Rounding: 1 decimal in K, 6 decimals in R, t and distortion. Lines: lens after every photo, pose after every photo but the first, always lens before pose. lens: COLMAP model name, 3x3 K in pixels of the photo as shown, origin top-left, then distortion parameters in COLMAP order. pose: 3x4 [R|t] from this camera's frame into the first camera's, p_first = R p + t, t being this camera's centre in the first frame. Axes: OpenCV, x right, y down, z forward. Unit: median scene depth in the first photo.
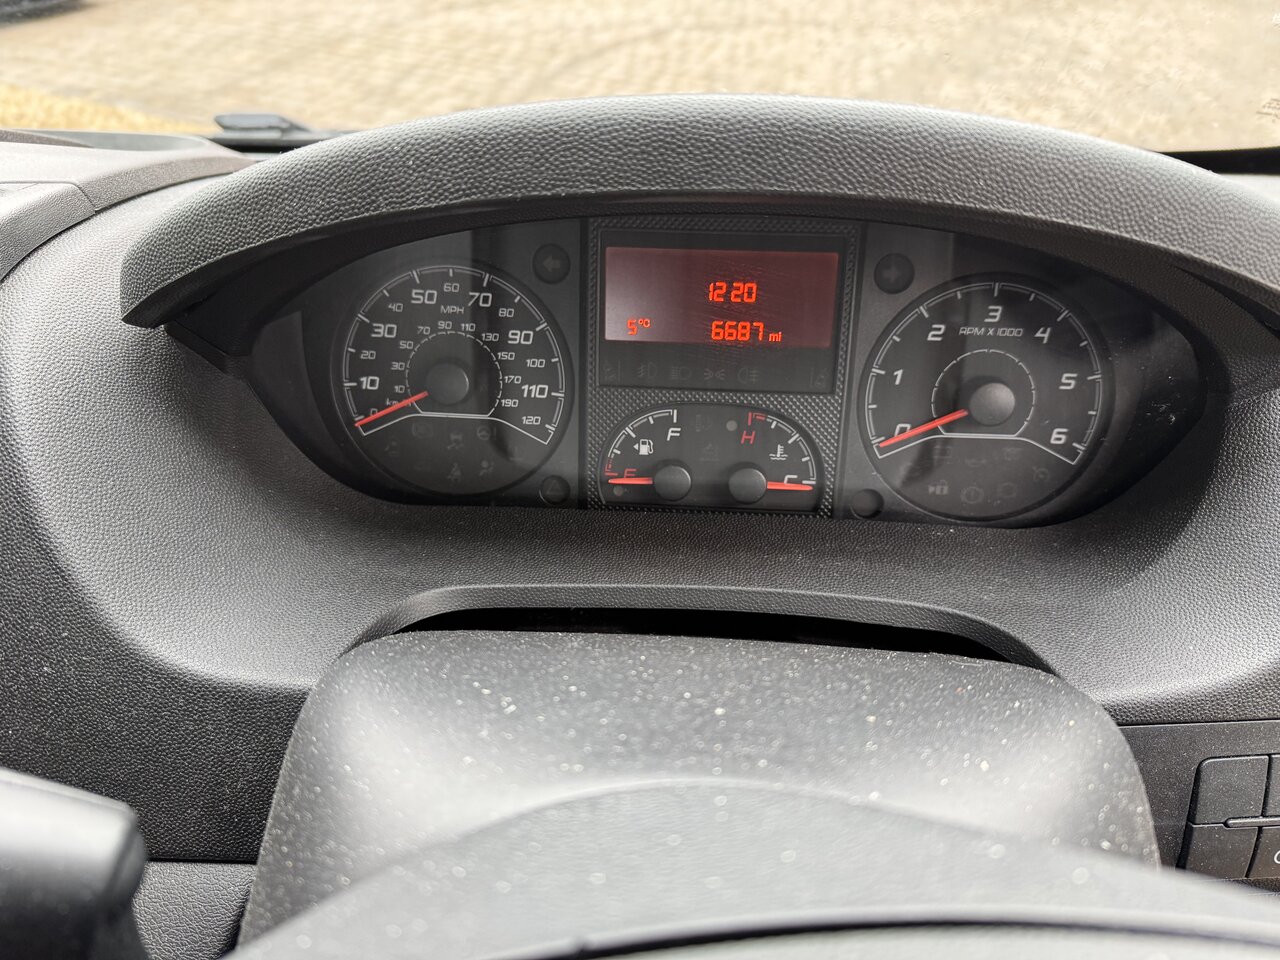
lens RADIAL K [[876.3, 0, 640.0], [0, 876.3, 480.0], [0, 0, 1]] dist [0.076248, -0.003400]
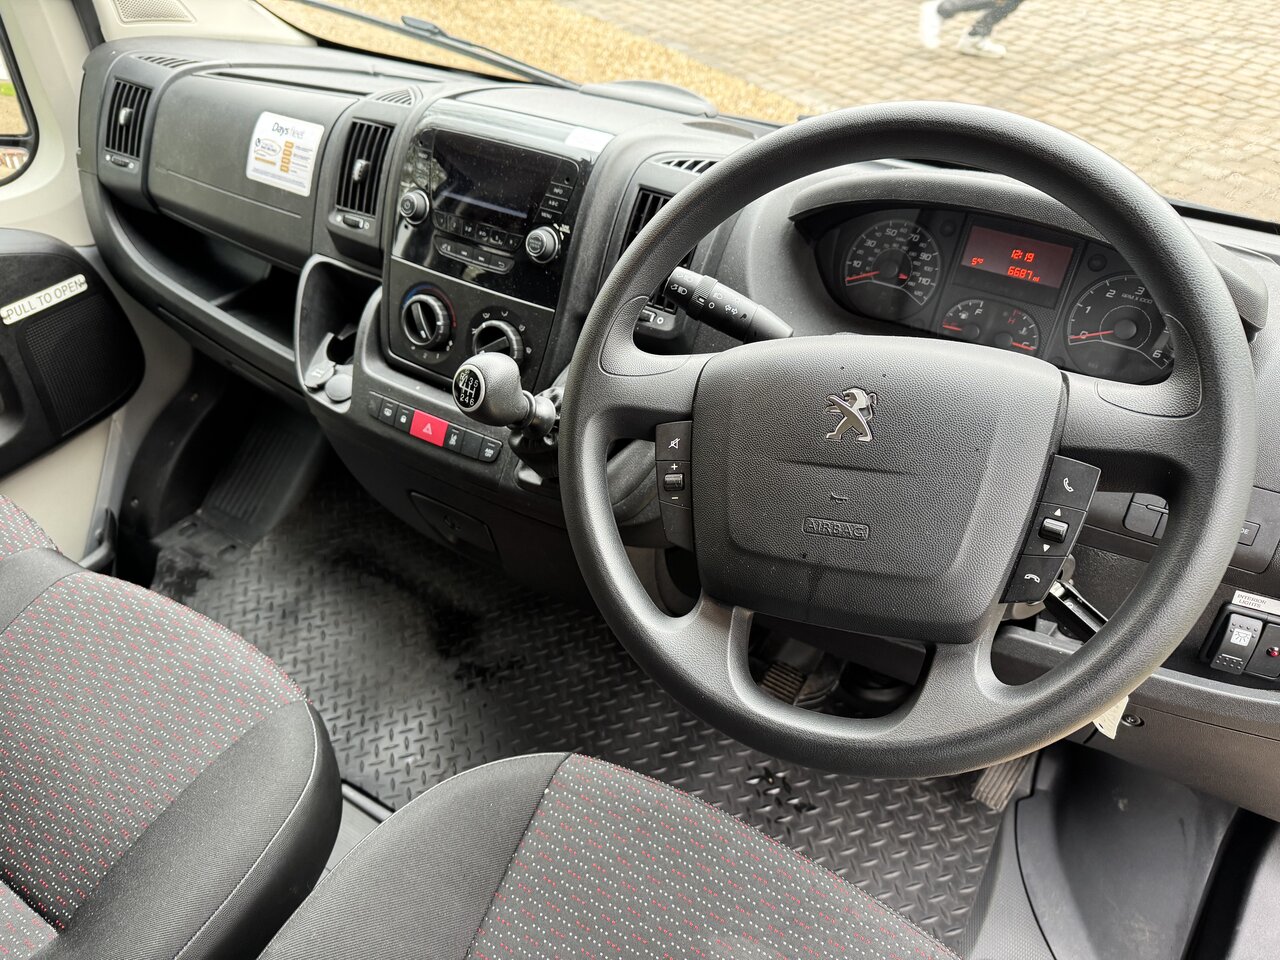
lens RADIAL K [[905.7, 0, 642.5], [0, 905.7, 484.4], [0, 0, 1]] dist [0.032397, -0.045458]
pose [[0.871788, 0.306119, -0.382461, 0.317546], [-0.290726, 0.951668, 0.099024, 0.392944], [0.394289, 0.024863, 0.918650, -1.503205]]
